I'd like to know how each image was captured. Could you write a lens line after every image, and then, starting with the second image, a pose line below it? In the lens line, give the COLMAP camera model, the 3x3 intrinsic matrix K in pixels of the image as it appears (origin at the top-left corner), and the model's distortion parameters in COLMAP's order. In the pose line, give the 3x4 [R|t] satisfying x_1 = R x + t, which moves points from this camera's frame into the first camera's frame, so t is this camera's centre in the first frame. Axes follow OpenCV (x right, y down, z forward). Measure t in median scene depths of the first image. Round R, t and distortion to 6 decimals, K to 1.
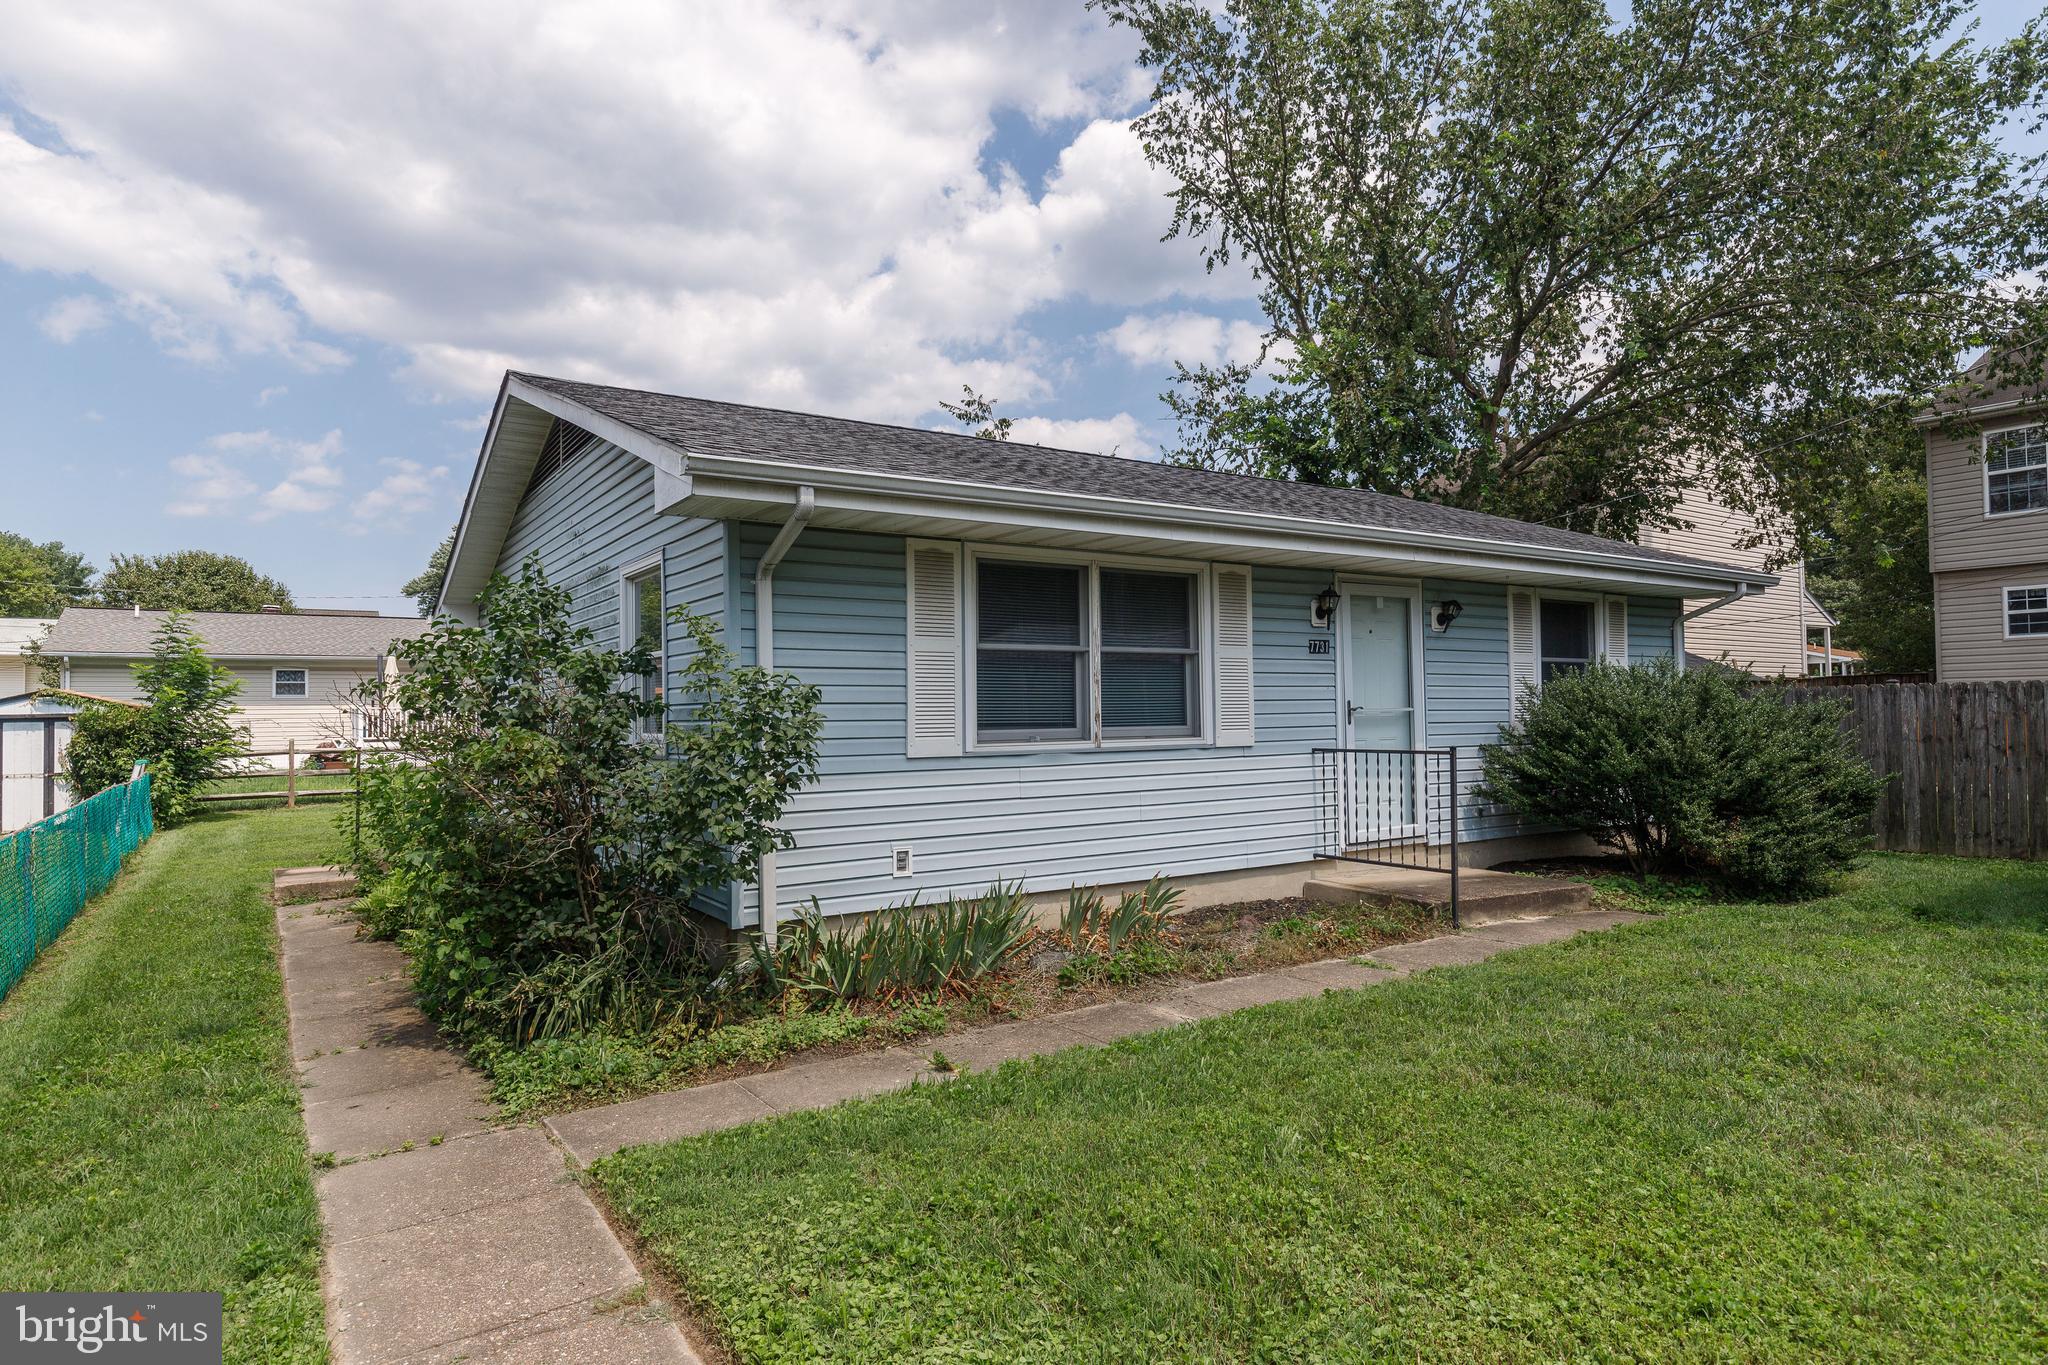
lens RADIAL K [[1150.8, 0, 1024.0], [0, 1150.8, 682.5], [0, 0, 1]] dist [0.012762, -0.000342]
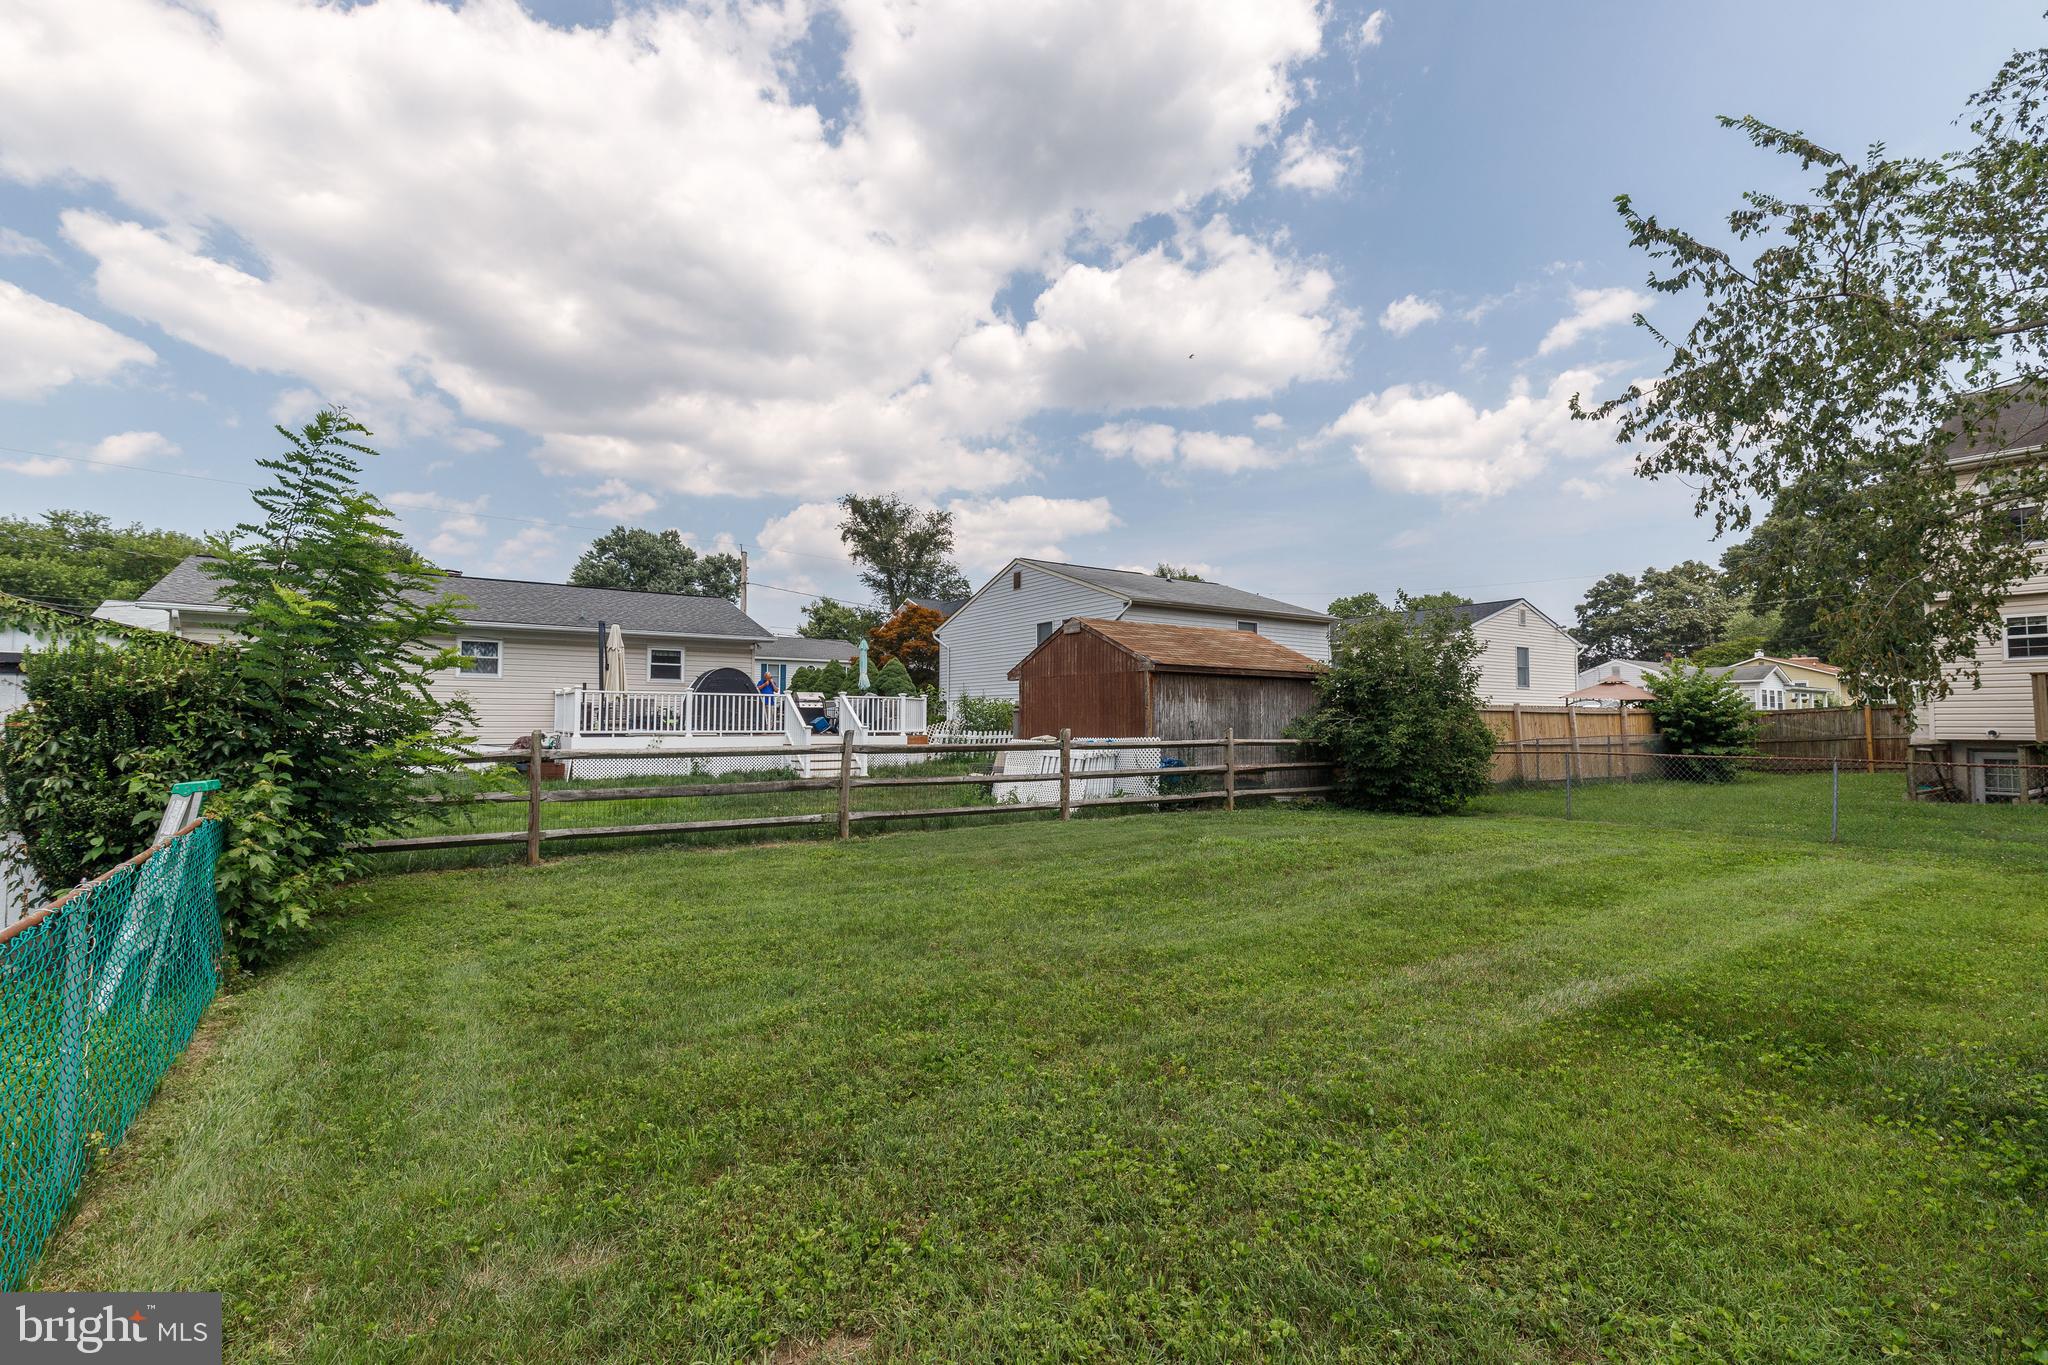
lens RADIAL K [[840.7, 0, 1078.1], [0, 840.7, 681.3], [0, 0, 1]] dist [-0.024435, -0.000032]
pose [[0.995638, 0.012998, 0.092392, -0.996465], [-0.011060, 0.999709, -0.021456, 0.075114], [-0.092644, 0.020341, 0.995492, 1.403750]]
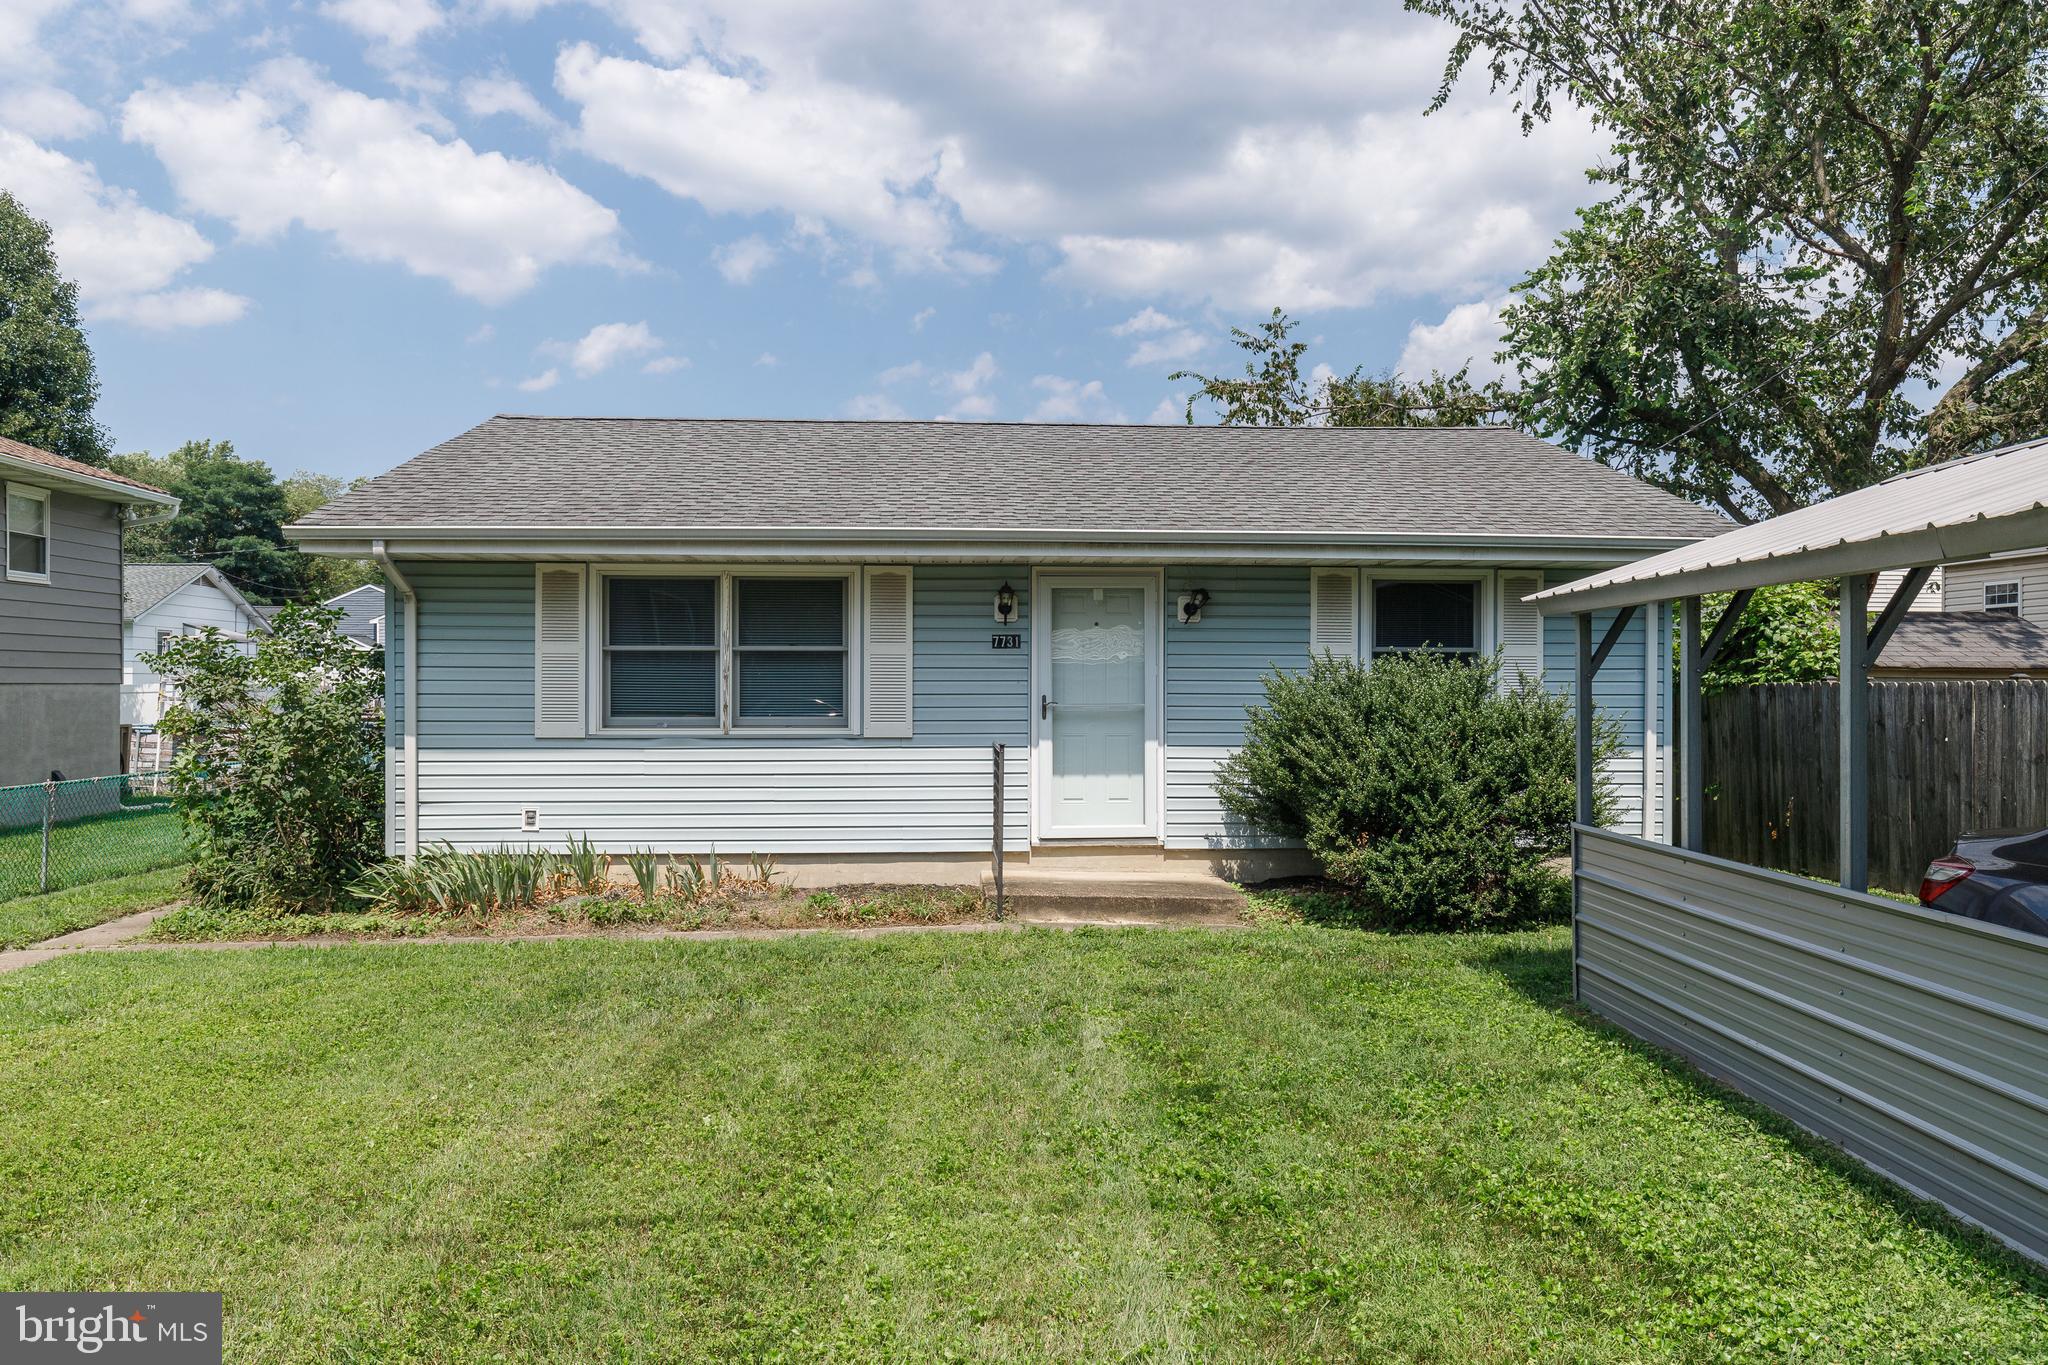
lens RADIAL K [[1465.5, 0, 1024.0], [0, 1465.5, 682.5], [0, 0, 1]] dist [-0.003398, -0.003220]
pose [[0.871602, 0.014316, -0.490006, 0.859766], [0.000484, 0.999548, 0.030063, -0.032315], [0.490215, -0.026440, 0.871201, -0.105457]]
